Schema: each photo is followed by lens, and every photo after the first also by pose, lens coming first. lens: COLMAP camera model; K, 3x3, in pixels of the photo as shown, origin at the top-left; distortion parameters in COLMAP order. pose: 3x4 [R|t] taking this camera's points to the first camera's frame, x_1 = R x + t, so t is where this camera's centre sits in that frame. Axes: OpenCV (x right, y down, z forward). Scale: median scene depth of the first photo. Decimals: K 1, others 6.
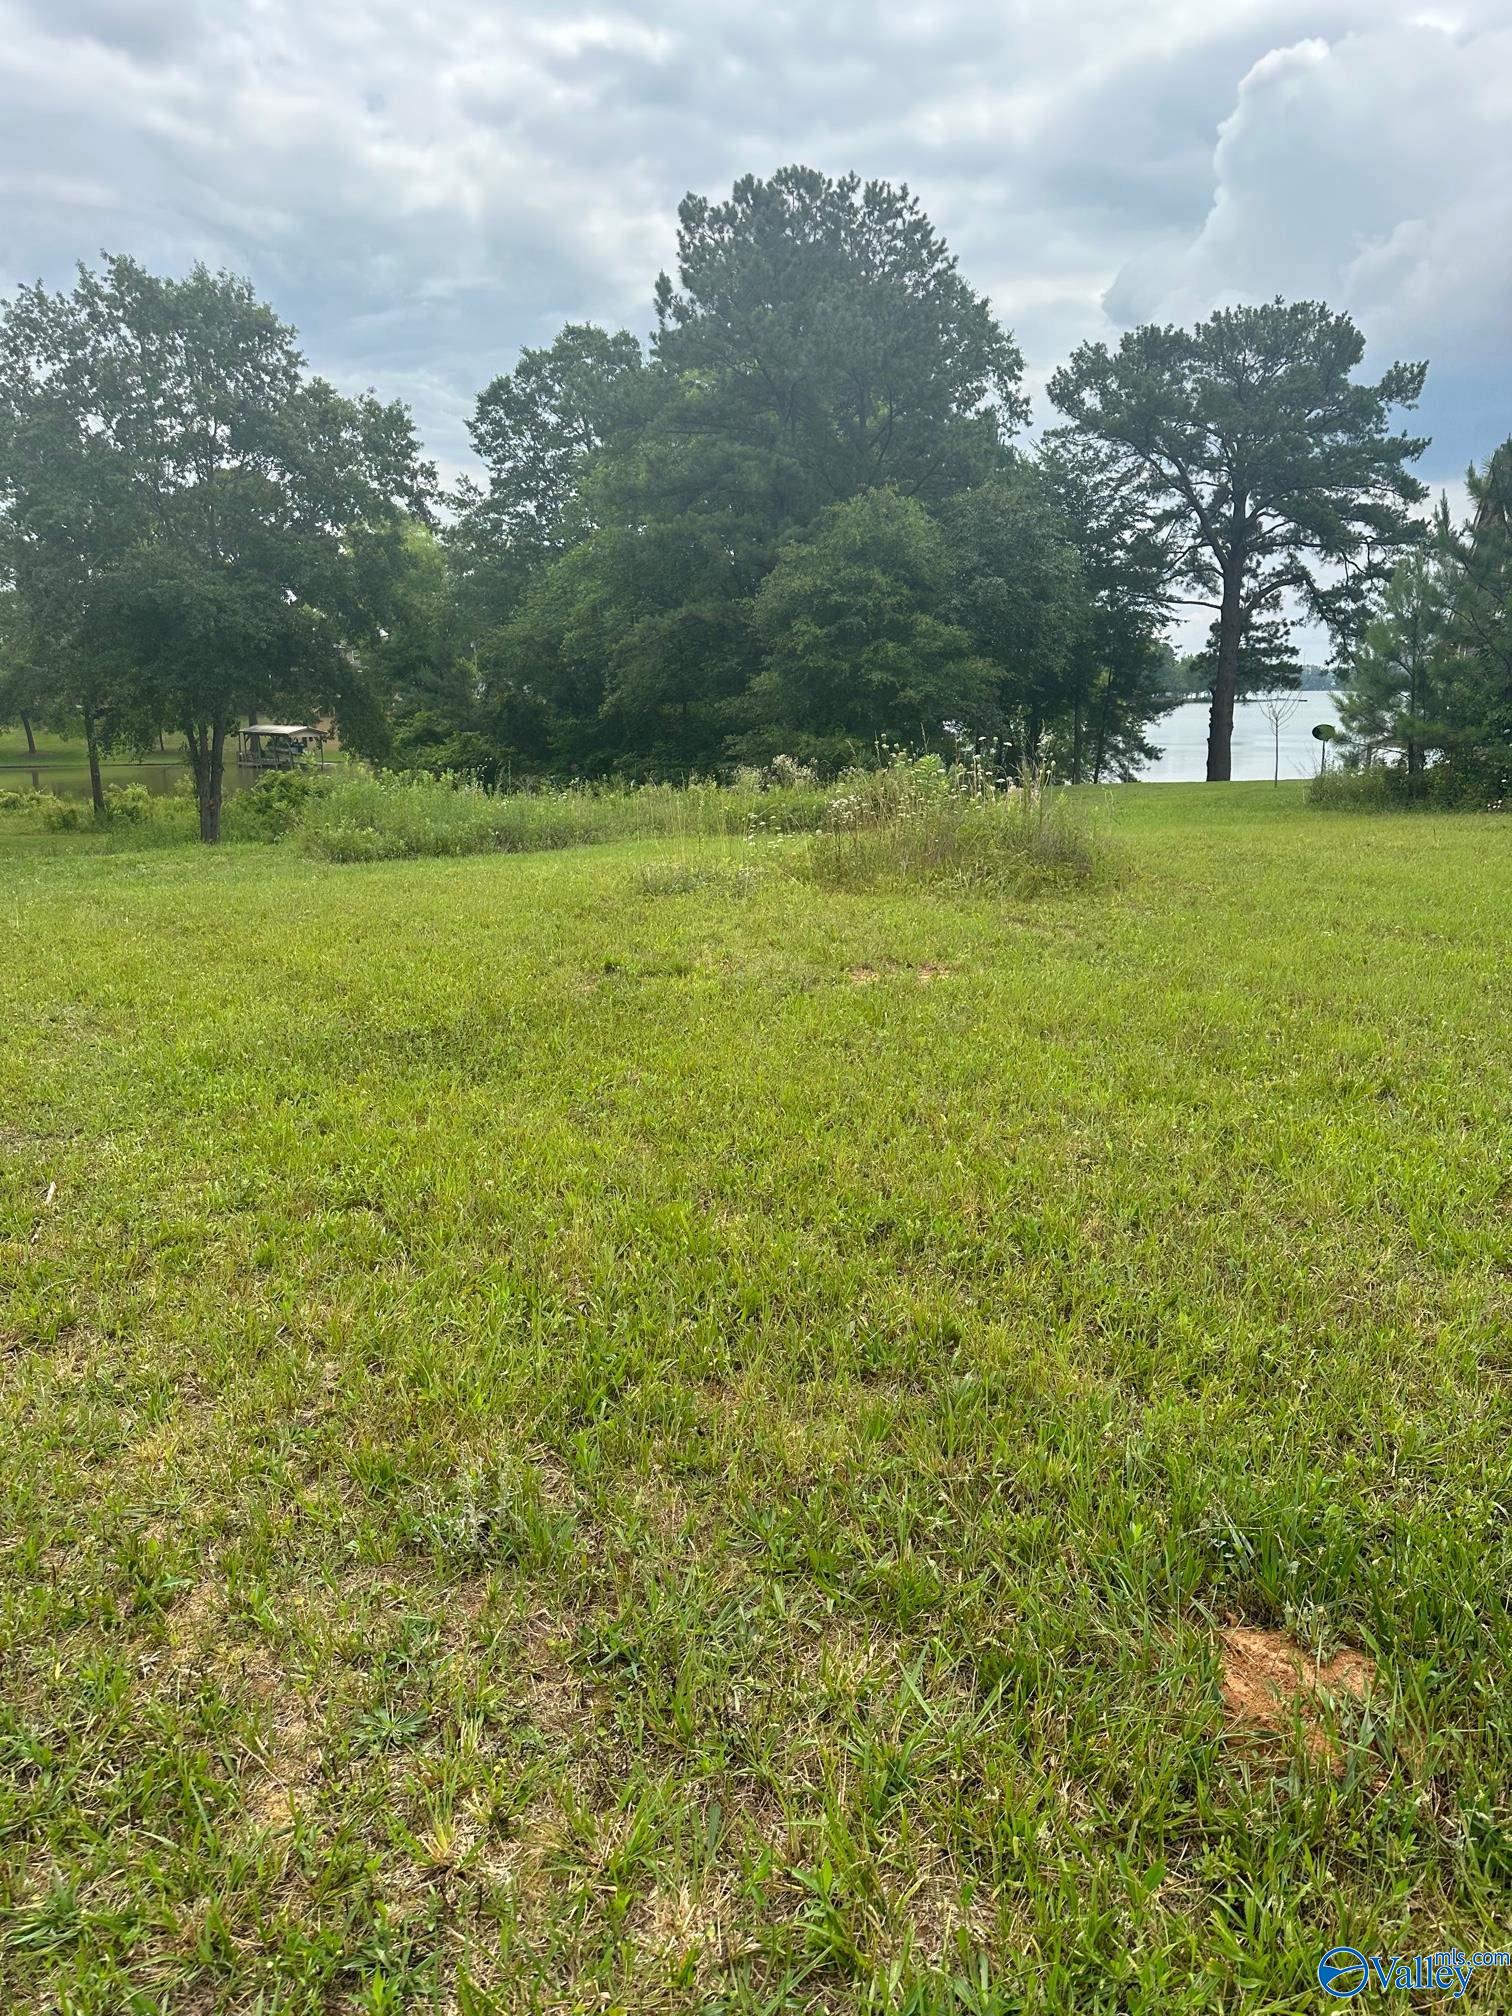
lens RADIAL K [[1416.0, 0, 762.6], [0, 1416.0, 1005.0], [0, 0, 1]] dist [0.043393, -0.048604]
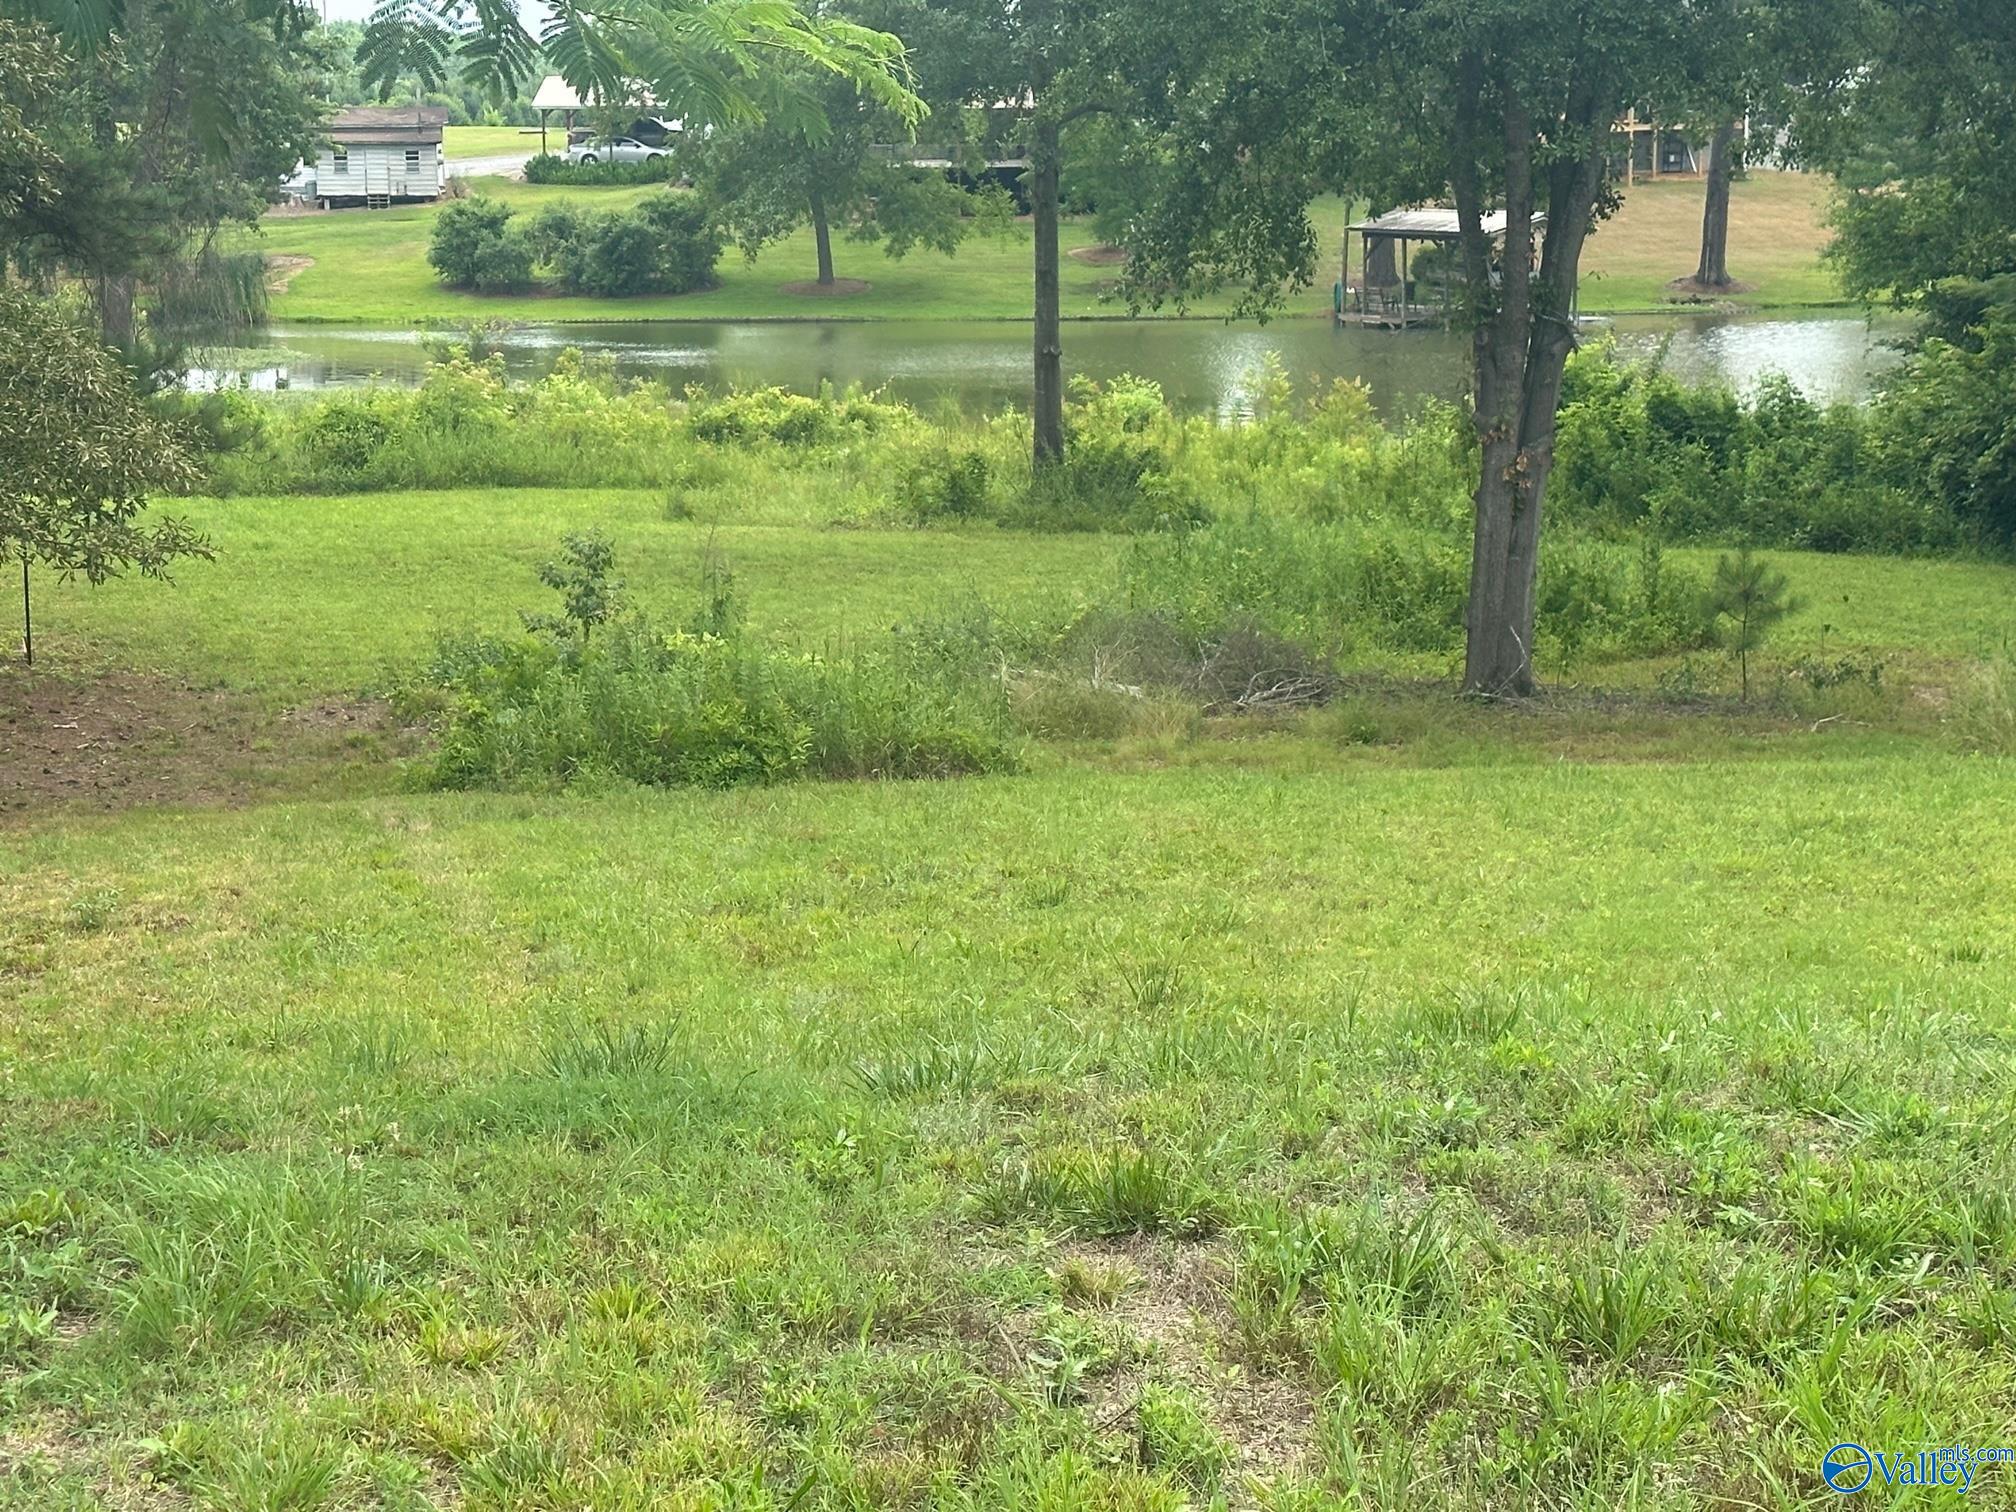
lens RADIAL K [[3728.2, 0, 970.8], [0, 3728.2, 773.6], [0, 0, 1]] dist [0.121642, 0.000000]
pose [[0.915184, 0.058697, -0.398739, -0.732153], [-0.077569, 0.996494, -0.031345, -0.196260], [0.395502, 0.059616, 0.916528, 1.142766]]
